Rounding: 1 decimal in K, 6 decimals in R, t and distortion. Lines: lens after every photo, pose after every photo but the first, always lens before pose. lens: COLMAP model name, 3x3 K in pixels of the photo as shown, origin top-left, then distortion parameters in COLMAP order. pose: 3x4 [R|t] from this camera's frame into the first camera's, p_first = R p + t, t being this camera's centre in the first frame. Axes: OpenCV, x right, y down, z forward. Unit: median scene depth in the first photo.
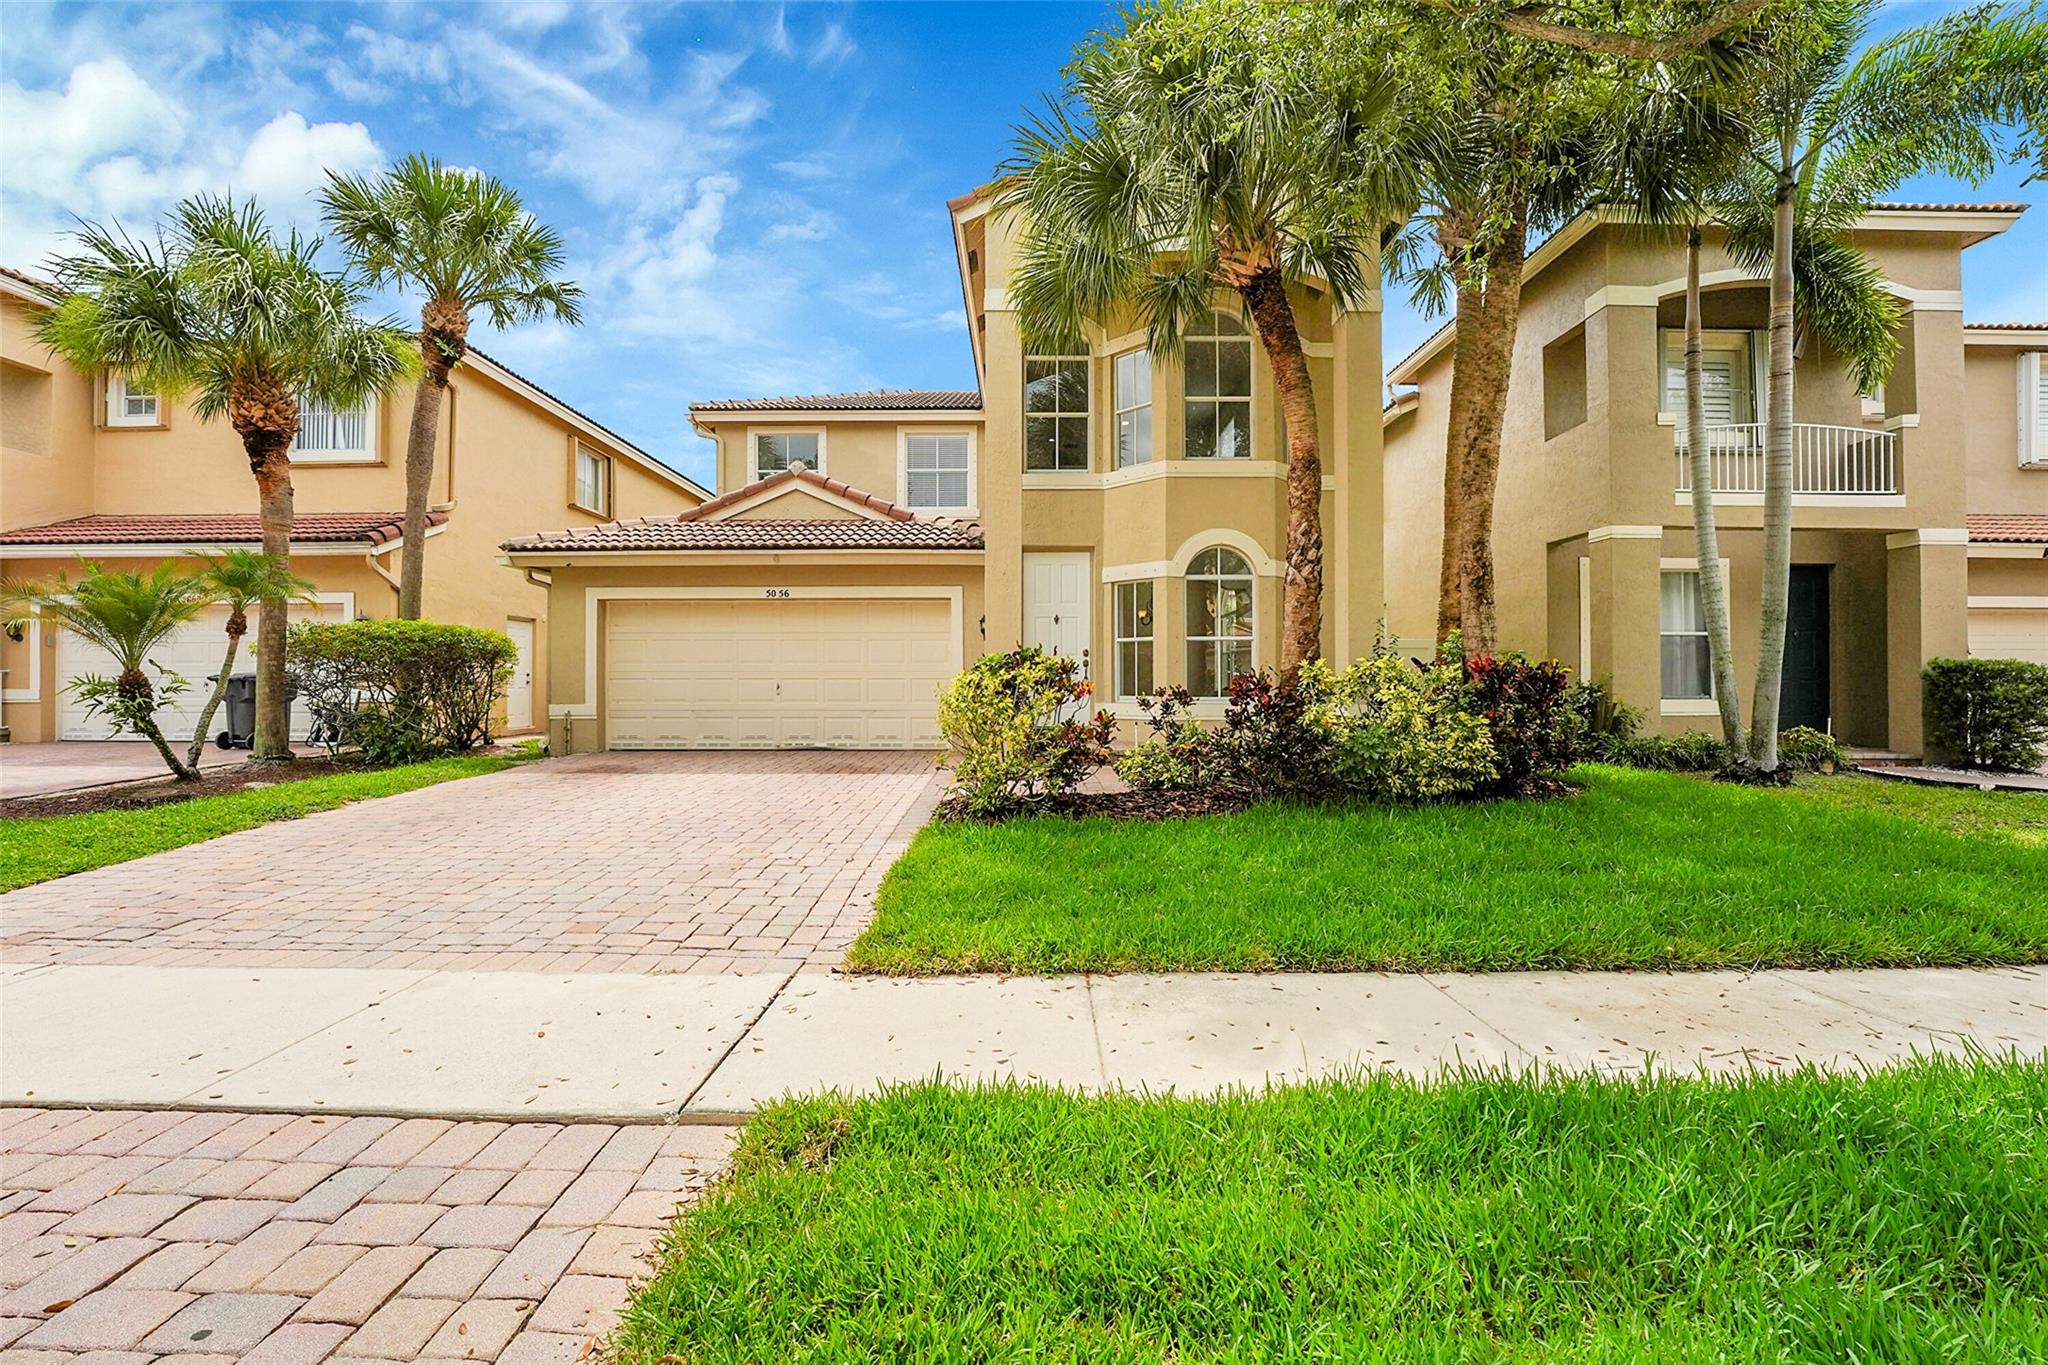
lens RADIAL K [[844.5, 0, 1025.4], [0, 844.5, 677.0], [0, 0, 1]] dist [-0.021042, 0.000557]
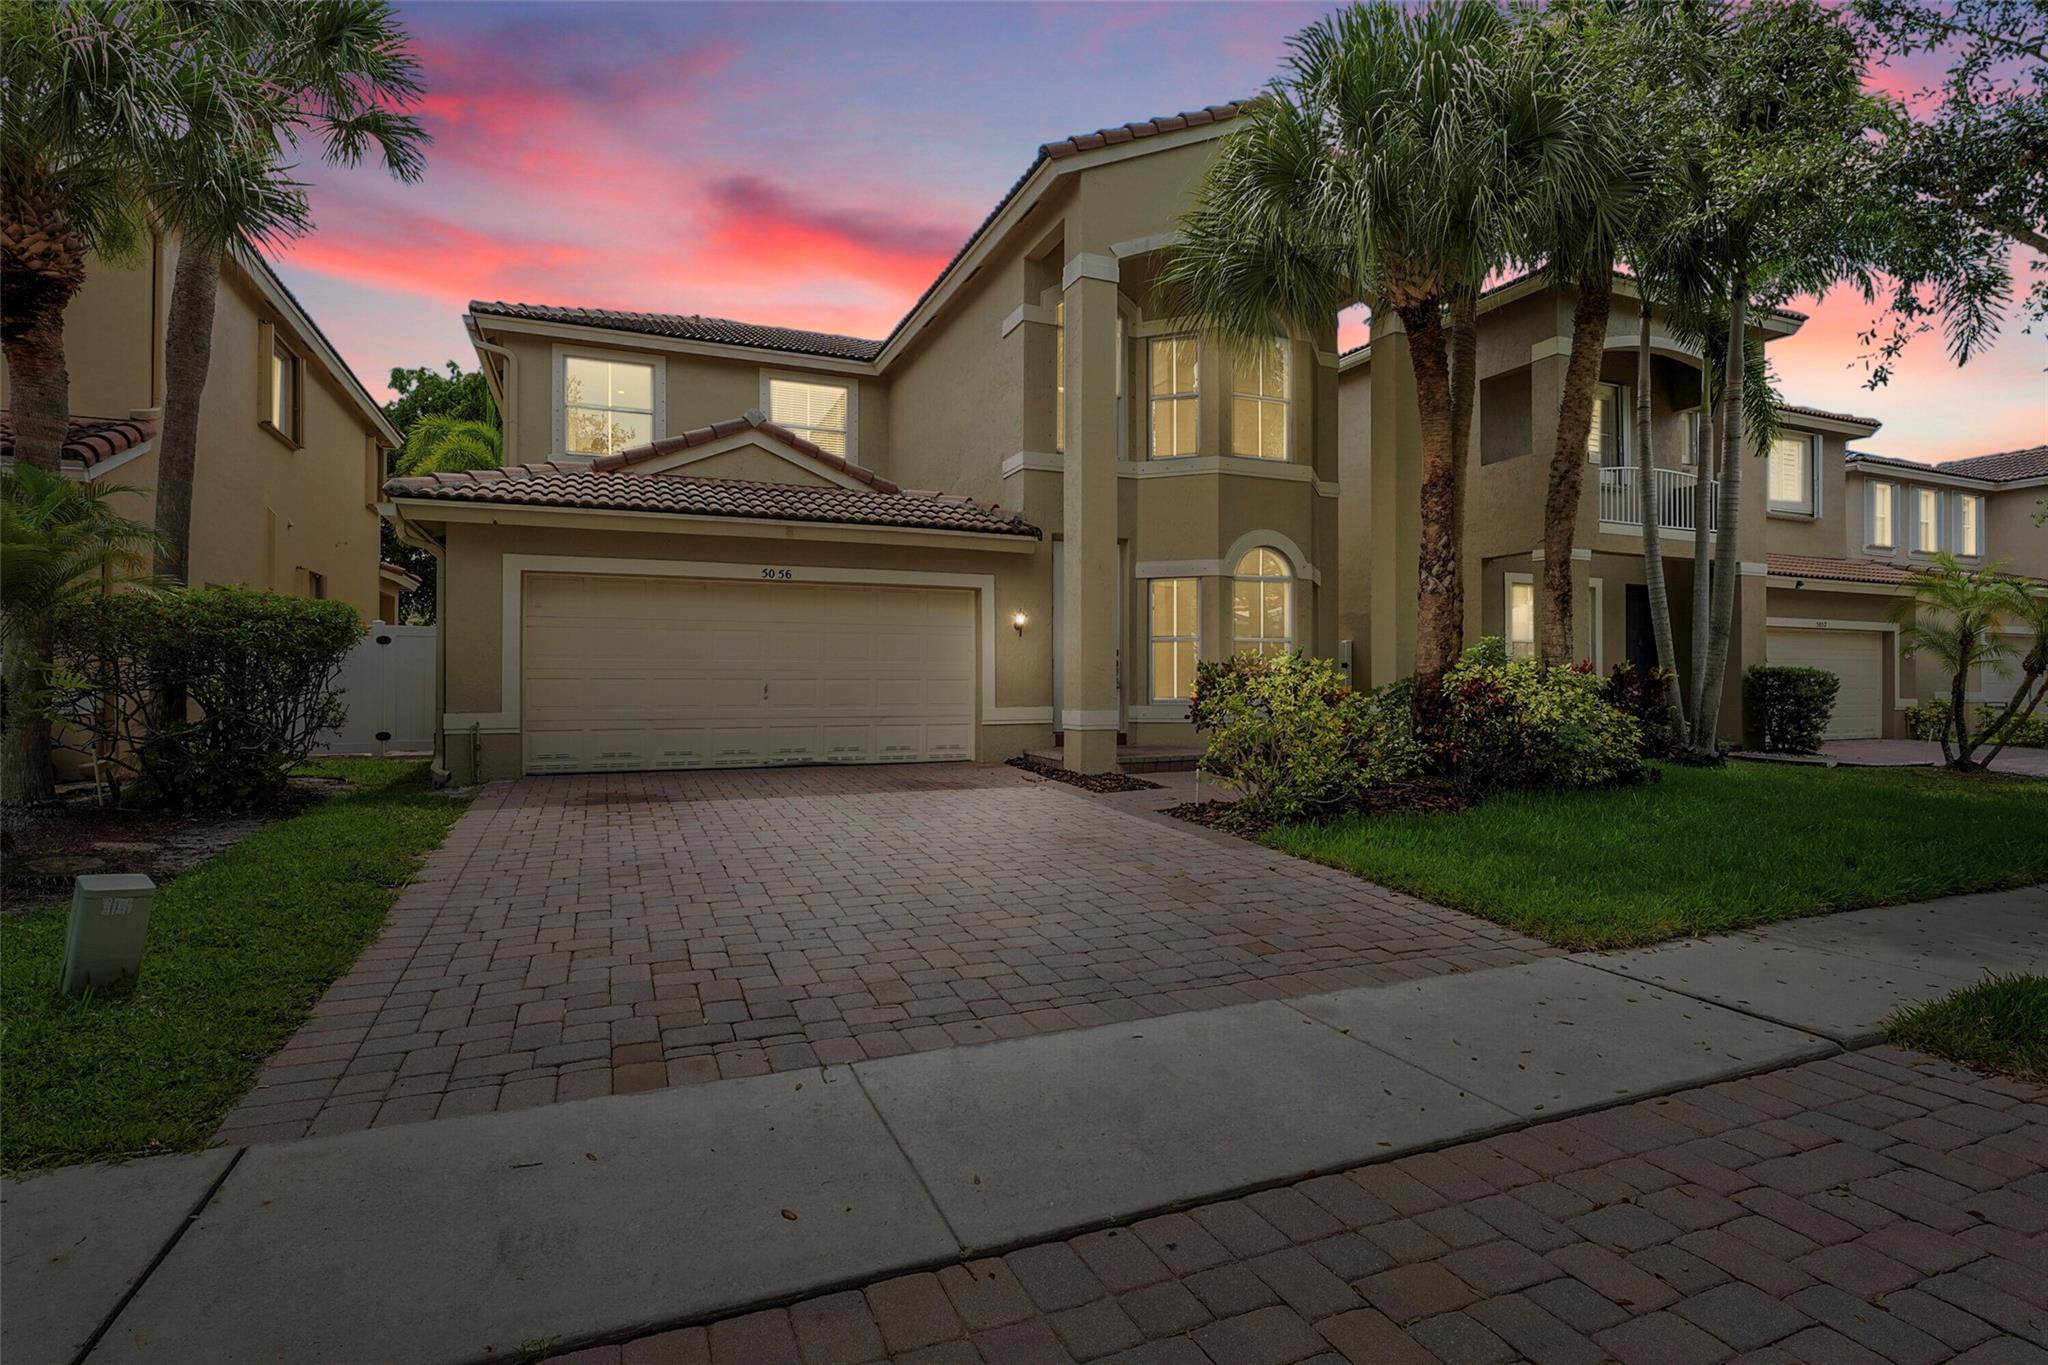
lens RADIAL K [[987.9, 0, 1022.2], [0, 987.9, 680.2], [0, 0, 1]] dist [-0.003757, 0.000338]
pose [[0.920863, 0.001961, 0.389882, -0.489190], [-0.003906, 0.999984, 0.004196, -0.001910], [-0.389867, -0.005386, 0.920855, 0.035878]]
